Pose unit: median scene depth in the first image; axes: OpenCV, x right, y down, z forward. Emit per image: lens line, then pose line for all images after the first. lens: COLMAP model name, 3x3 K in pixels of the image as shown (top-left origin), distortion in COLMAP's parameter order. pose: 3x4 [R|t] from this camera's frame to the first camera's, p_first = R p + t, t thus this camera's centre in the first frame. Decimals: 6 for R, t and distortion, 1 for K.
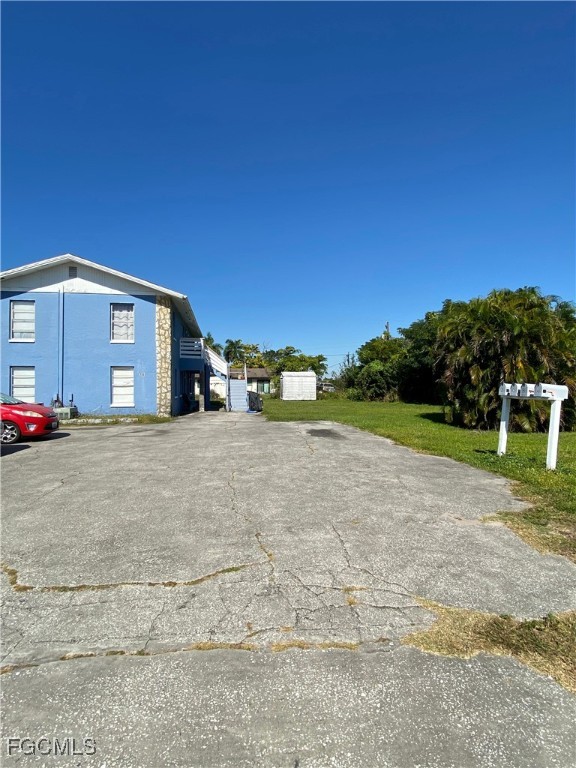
lens RADIAL K [[404.5, 0, 289.9], [0, 404.5, 384.0], [0, 0, 1]] dist [0.033009, -0.000238]
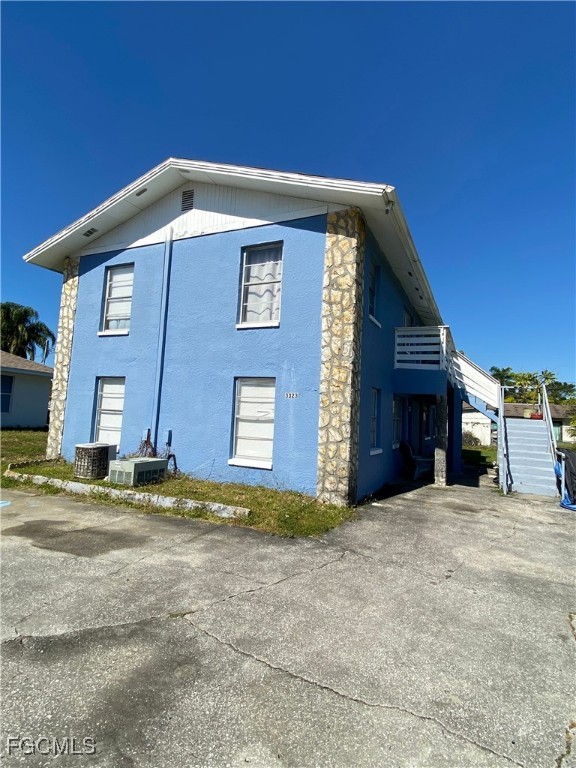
lens RADIAL K [[404.5, 0, 290.7], [0, 404.5, 378.8], [0, 0, 1]] dist [0.033009, -0.000238]
pose [[0.822801, -0.005810, -0.568300, -0.116465], [-0.051233, 0.995118, -0.084350, -0.005016], [0.566015, 0.098519, 0.818487, 0.640316]]
